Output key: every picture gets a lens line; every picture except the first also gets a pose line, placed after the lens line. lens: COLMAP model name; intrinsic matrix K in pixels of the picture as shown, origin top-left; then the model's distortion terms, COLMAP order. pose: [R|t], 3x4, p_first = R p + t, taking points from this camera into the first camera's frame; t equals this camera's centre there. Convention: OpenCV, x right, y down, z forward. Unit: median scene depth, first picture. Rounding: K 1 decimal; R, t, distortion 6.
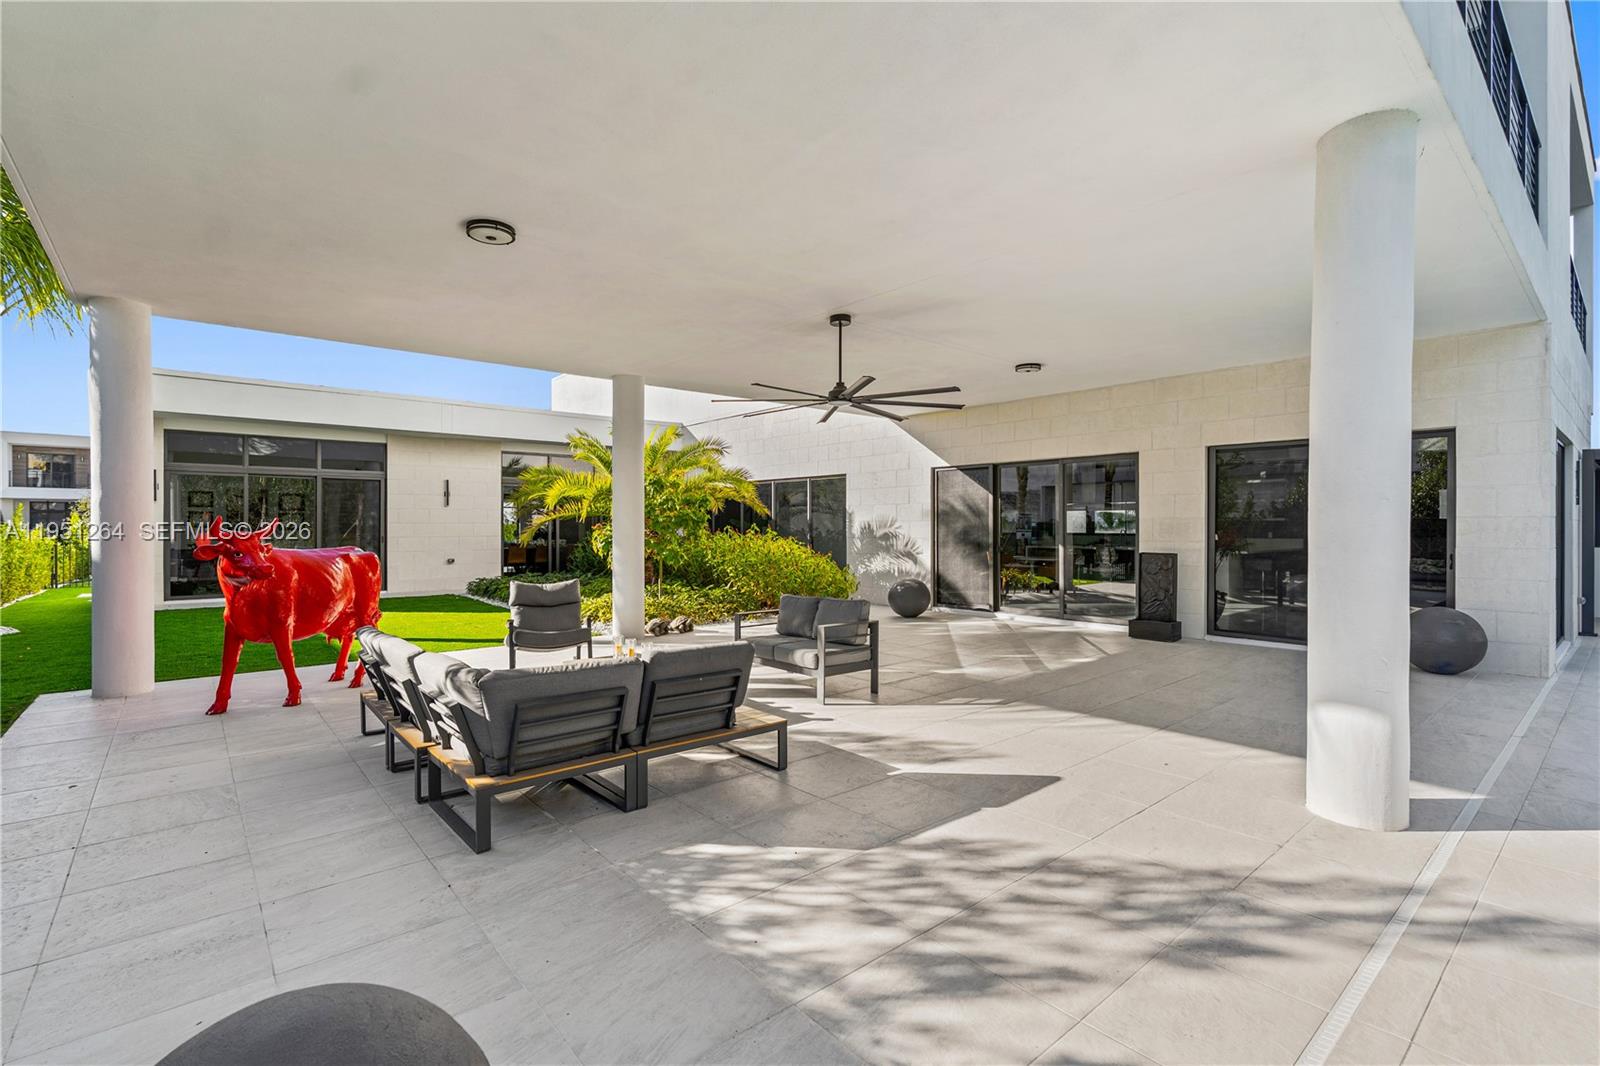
lens RADIAL K [[725.8, 0, 804.5], [0, 725.8, 525.4], [0, 0, 1]] dist [-0.003981, -0.000848]
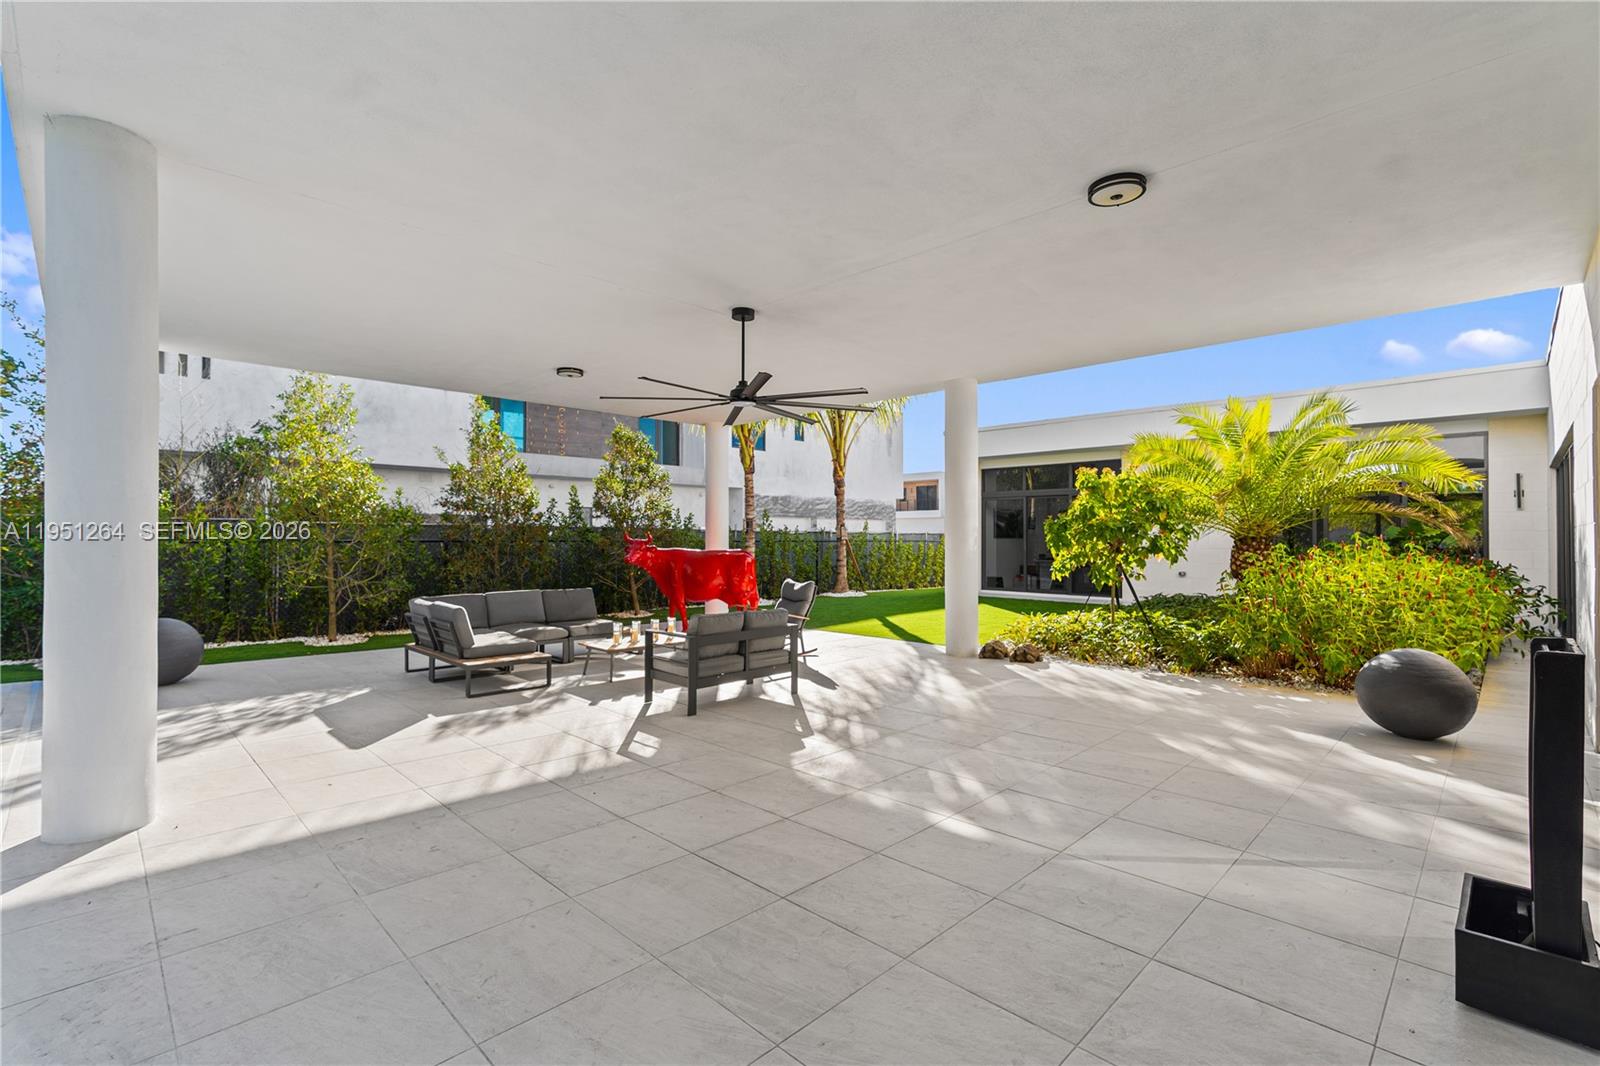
lens RADIAL K [[725.8, 0, 801.0], [0, 725.8, 531.3], [0, 0, 1]] dist [-0.003981, -0.000848]
pose [[0.079725, -0.005006, -0.996804, 0.467276], [-0.001618, 0.999985, -0.005151, -0.000302], [0.996816, 0.002023, 0.079715, 0.484150]]
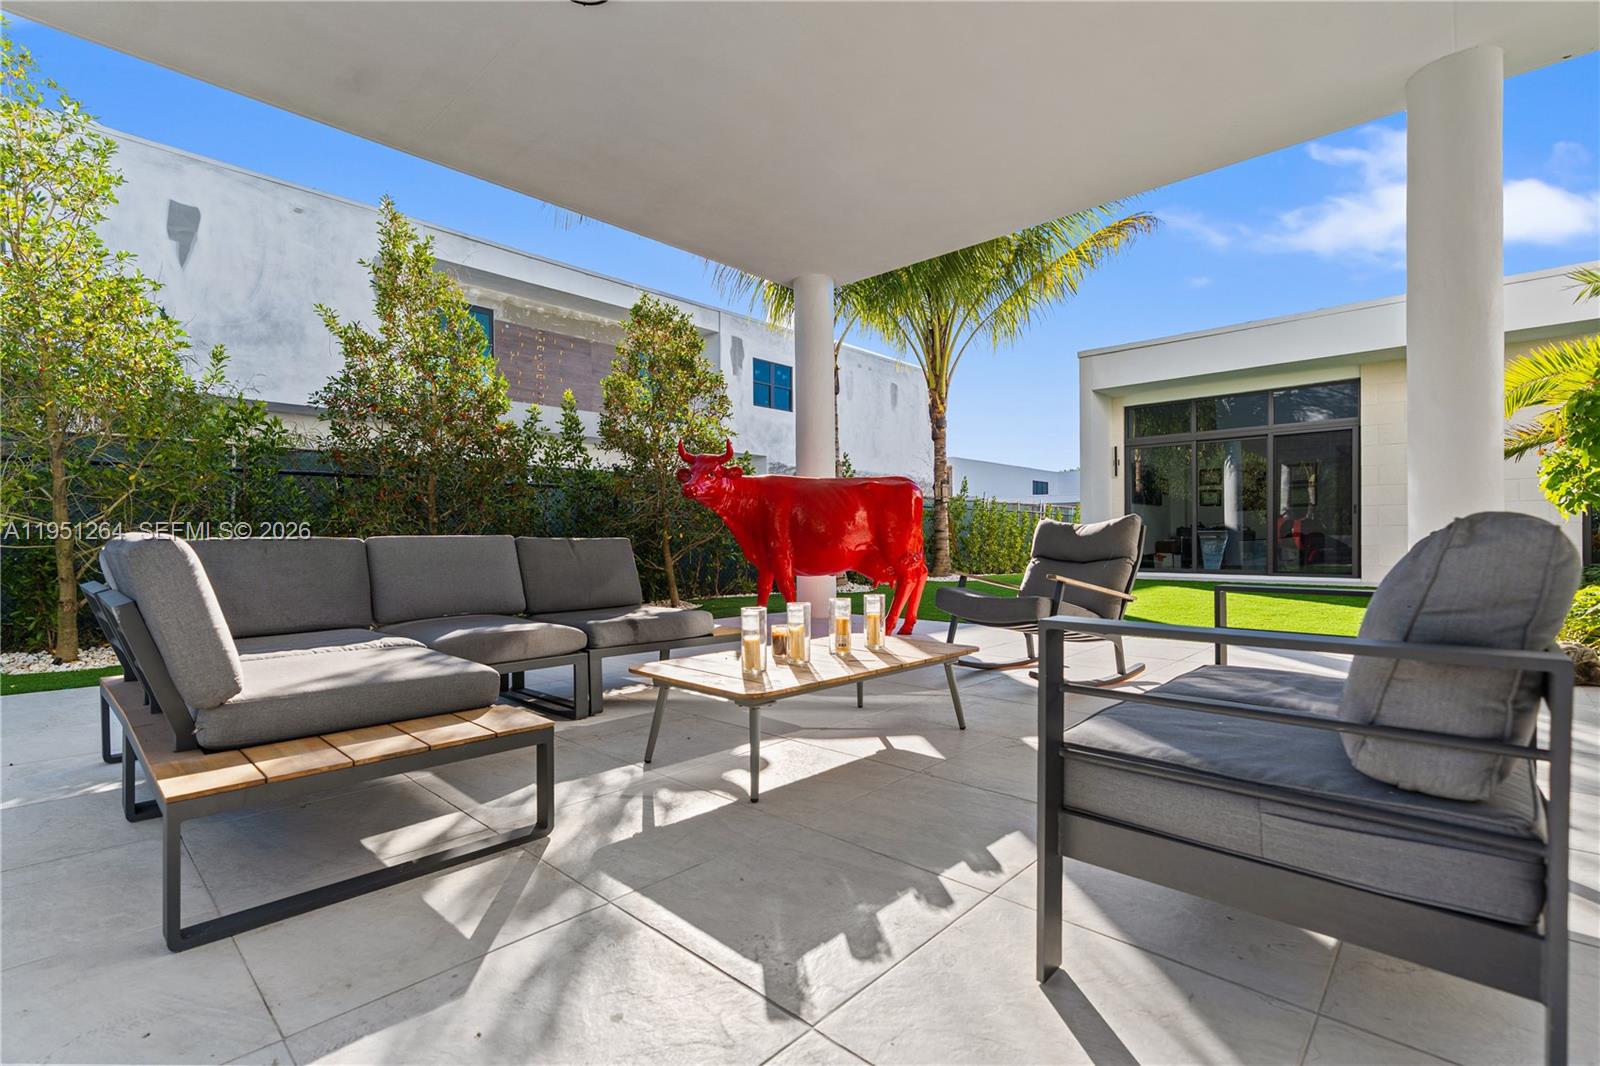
lens RADIAL K [[725.8, 0, 798.5], [0, 725.8, 542.6], [0, 0, 1]] dist [-0.003981, -0.000848]
pose [[0.107218, 0.007058, -0.994210, 0.101078], [0.007201, 0.999943, 0.007875, 0.047591], [0.994209, -0.008003, 0.107161, 0.385773]]
